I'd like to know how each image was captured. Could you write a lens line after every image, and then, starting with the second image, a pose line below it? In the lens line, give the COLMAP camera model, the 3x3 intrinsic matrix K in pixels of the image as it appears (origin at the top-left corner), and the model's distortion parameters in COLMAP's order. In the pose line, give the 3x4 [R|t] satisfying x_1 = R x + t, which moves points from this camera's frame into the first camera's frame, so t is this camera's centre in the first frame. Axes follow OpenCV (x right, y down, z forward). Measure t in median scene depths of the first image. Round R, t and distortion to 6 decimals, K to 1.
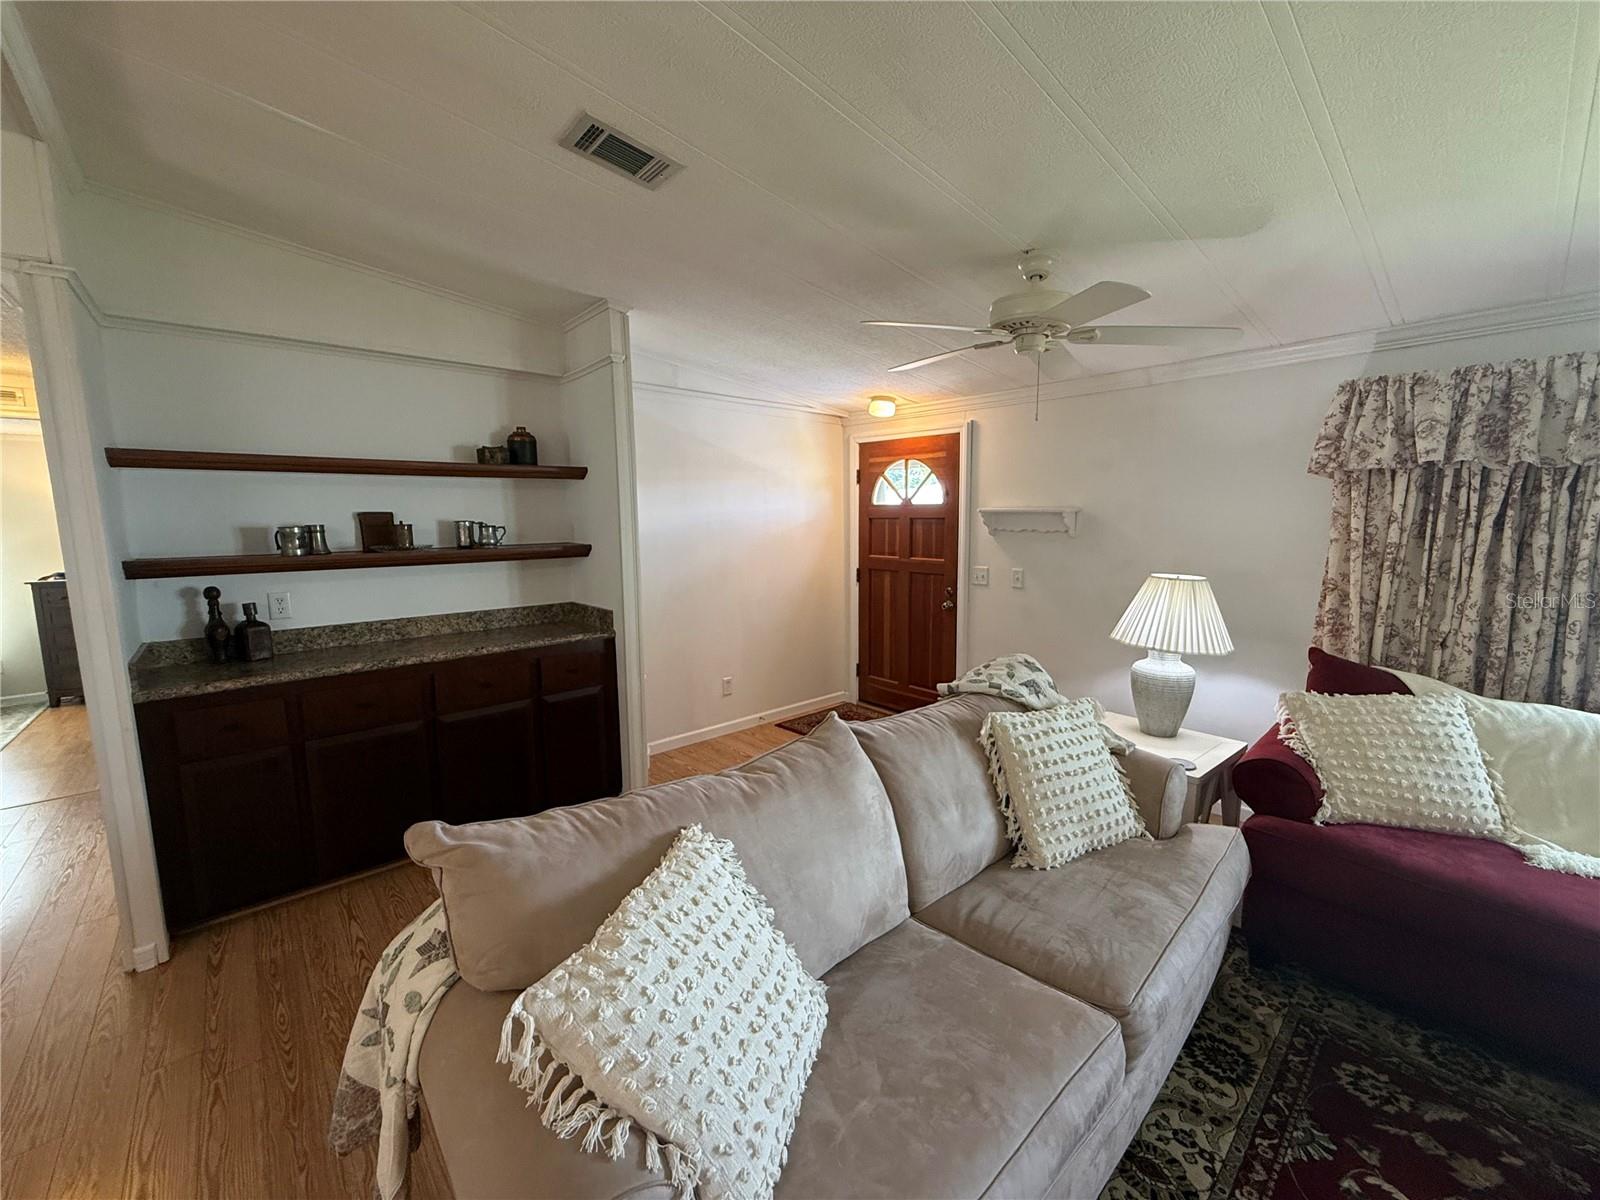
lens RADIAL K [[639.1, 0, 800.8], [0, 639.1, 596.7], [0, 0, 1]] dist [0.000169, 0.000501]
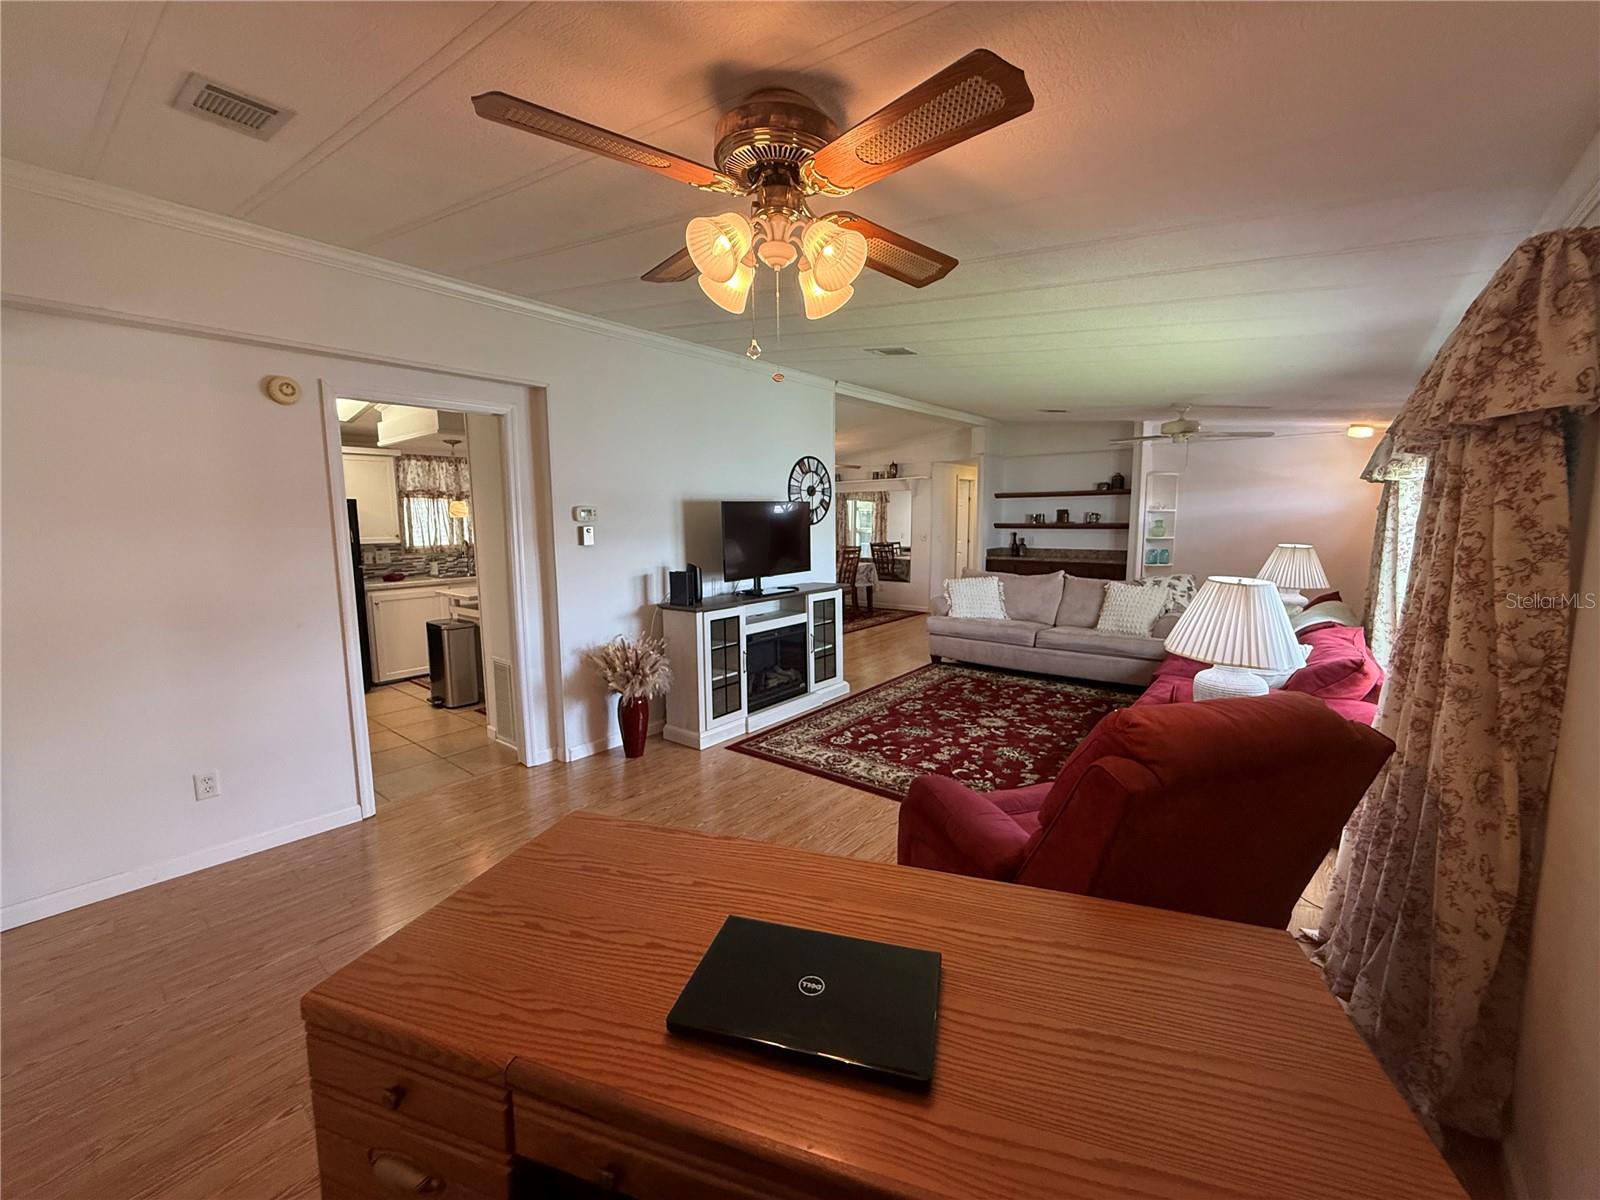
lens RADIAL K [[639.1, 0, 799.7], [0, 639.1, 595.4], [0, 0, 1]] dist [0.000169, 0.000501]
pose [[0.152416, 0.130929, -0.979605, 2.263035], [-0.116067, 0.986698, 0.113818, 0.061964], [0.981477, 0.096353, 0.165585, -0.646527]]
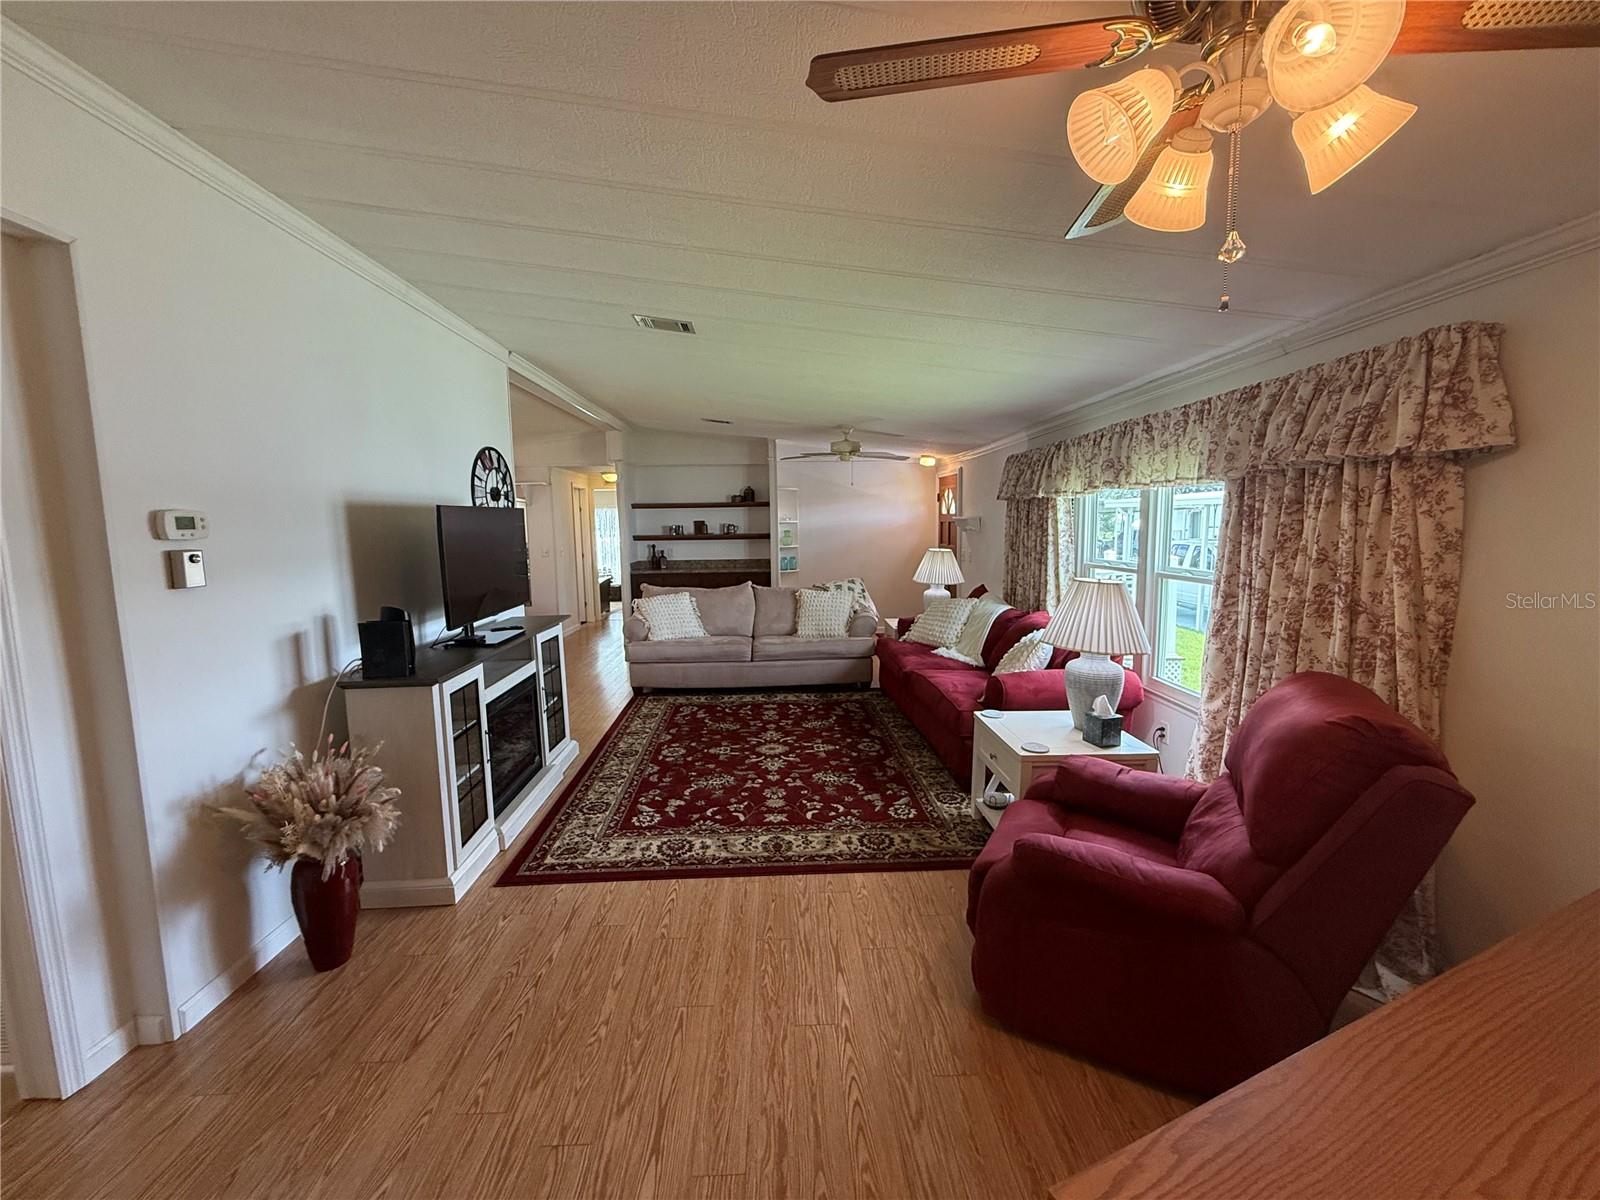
lens RADIAL K [[639.1, 0, 797.1], [0, 639.1, 596.7], [0, 0, 1]] dist [0.000169, 0.000501]
pose [[0.768877, 0.073959, -0.635105, 1.713232], [-0.075174, 0.996855, 0.025077, 0.113175], [0.634962, 0.028462, 0.772019, -1.031231]]
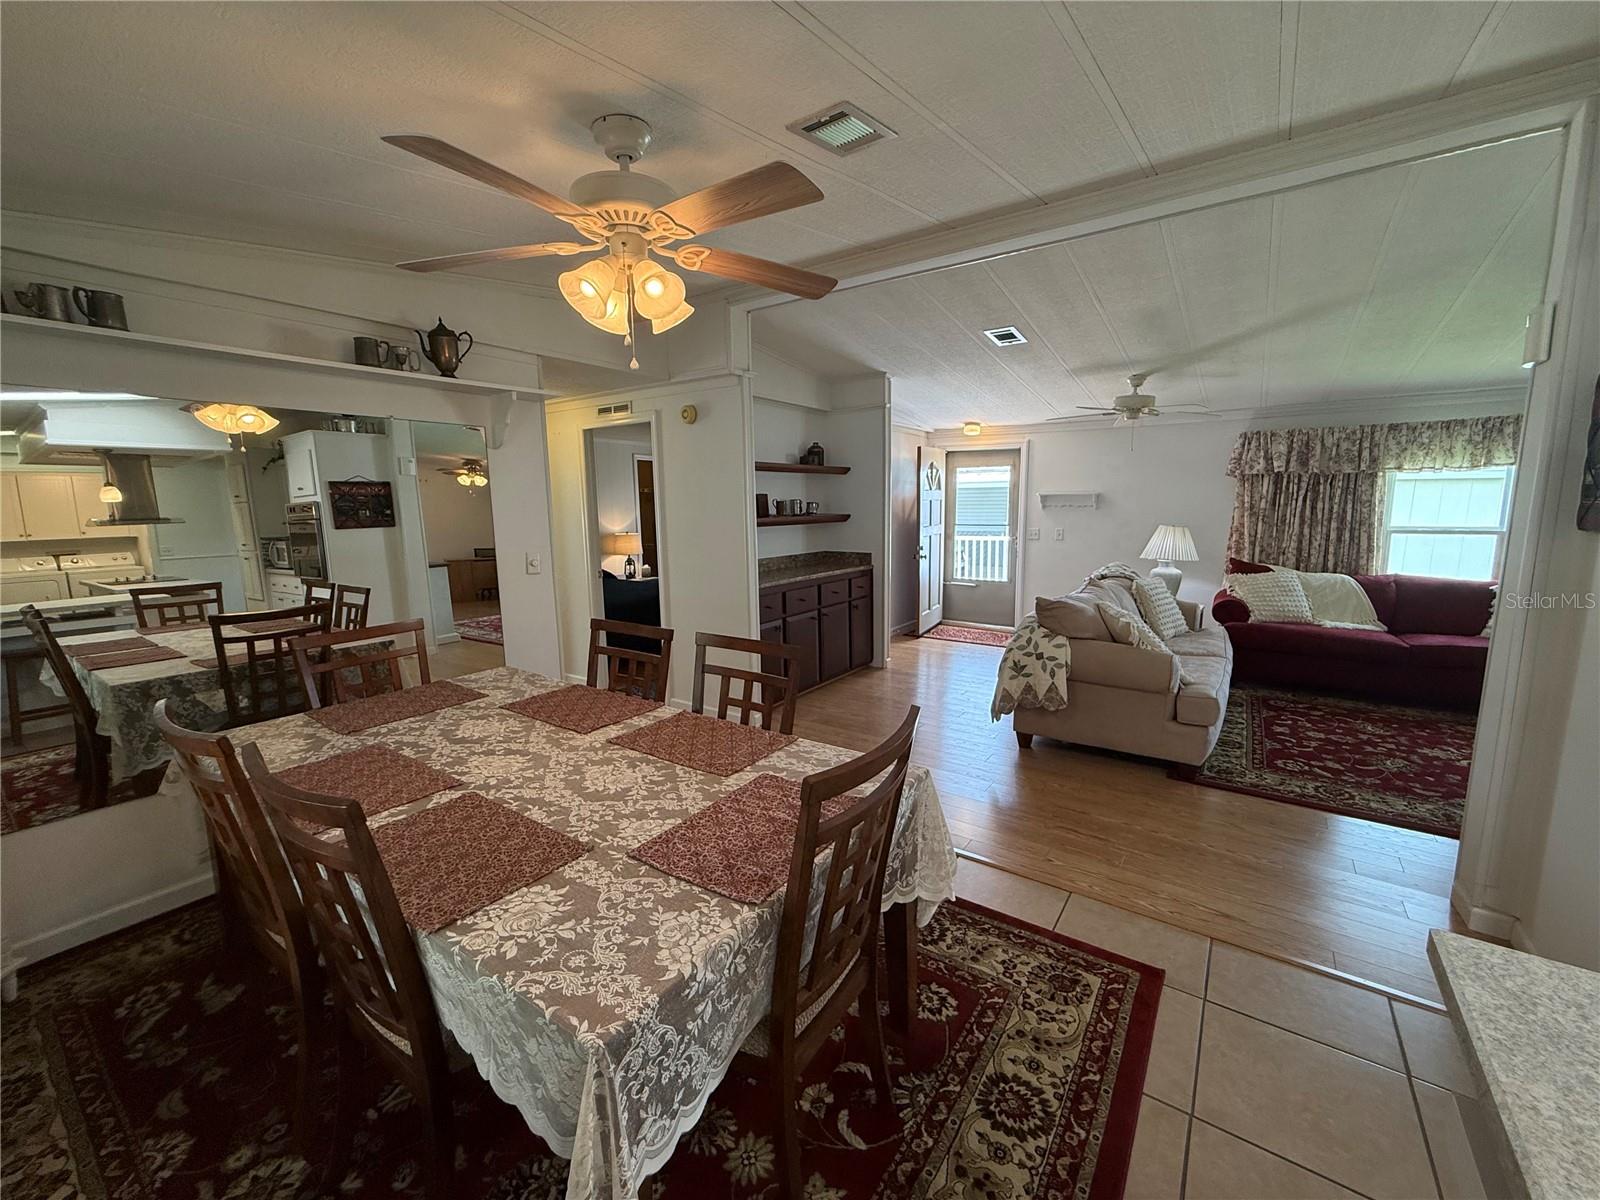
lens RADIAL K [[639.1, 0, 798.1], [0, 639.1, 598.2], [0, 0, 1]] dist [0.000169, 0.000501]
pose [[0.975394, -0.034668, 0.217724, -1.095083], [0.029980, 0.999243, 0.024798, 0.120669], [-0.218419, -0.017660, 0.975695, -0.778968]]
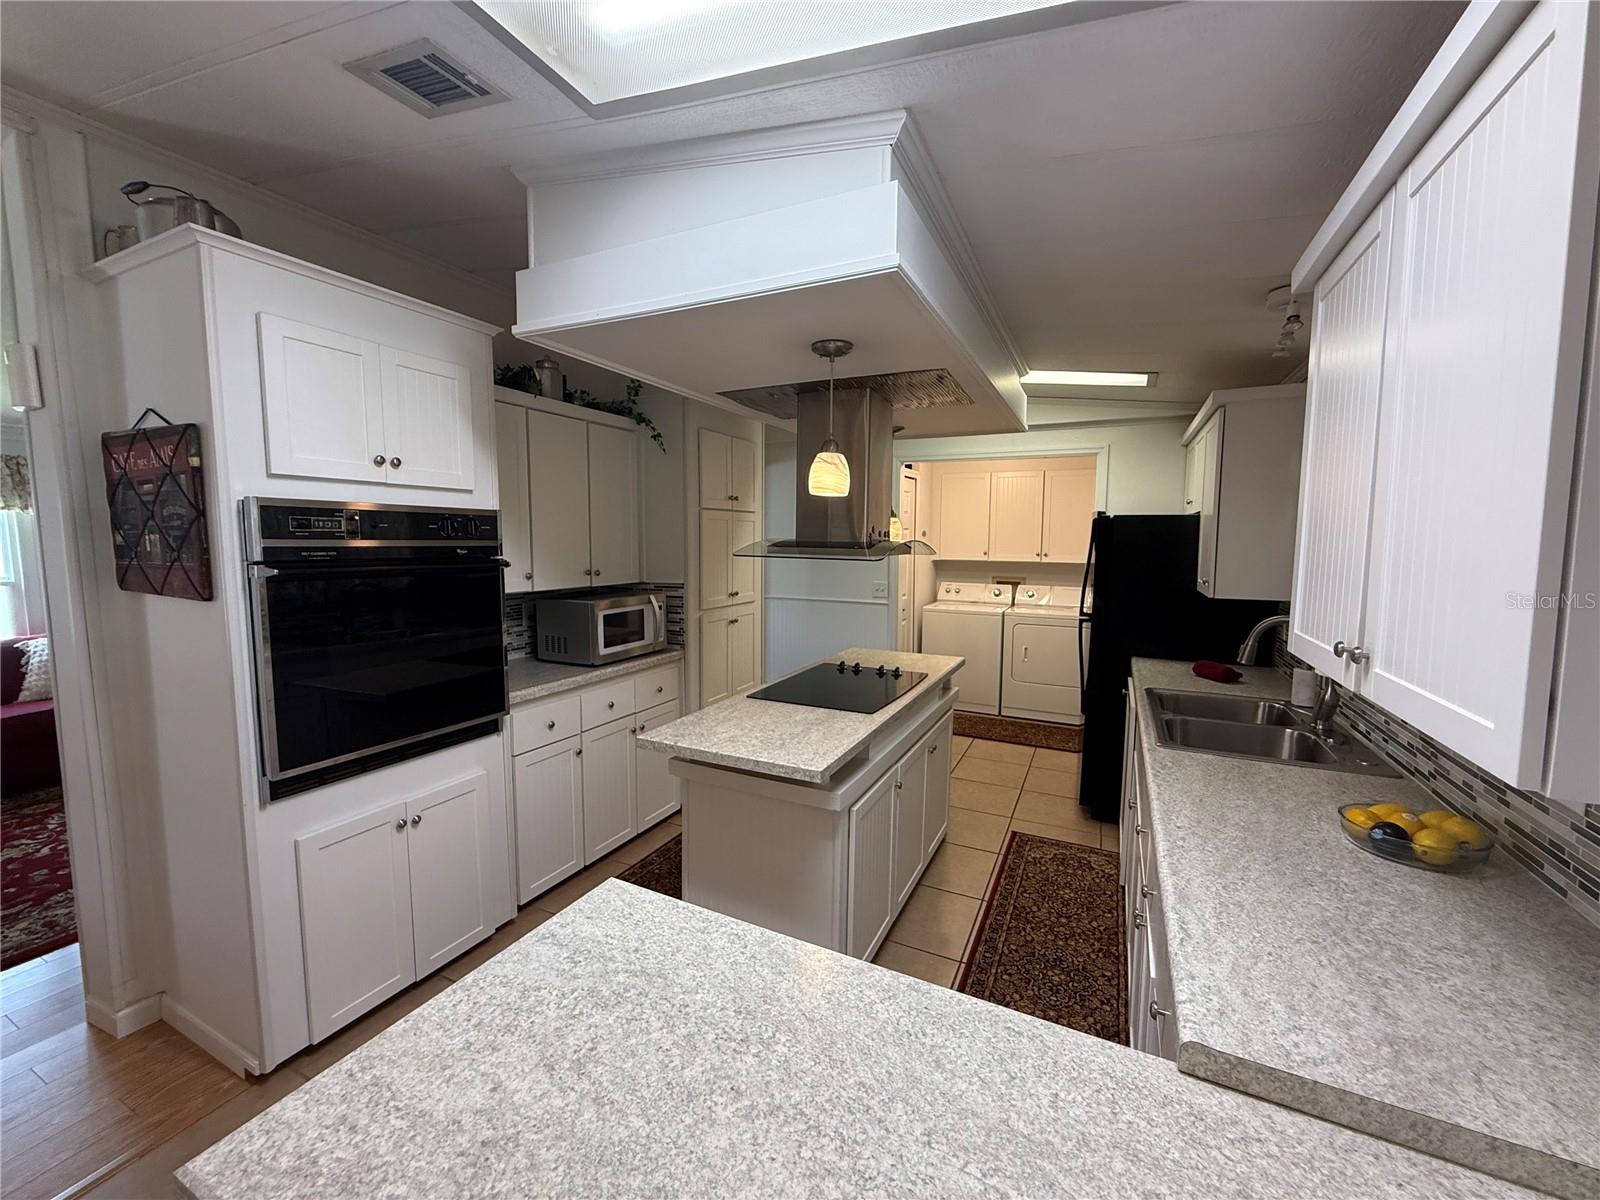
lens RADIAL K [[639.1, 0, 797.6], [0, 639.1, 595.7], [0, 0, 1]] dist [0.000169, 0.000501]
pose [[-0.373910, -0.078450, 0.924141, -1.009954], [0.114591, 0.984874, 0.129970, 0.087266], [-0.920359, 0.154495, -0.359265, -0.697252]]
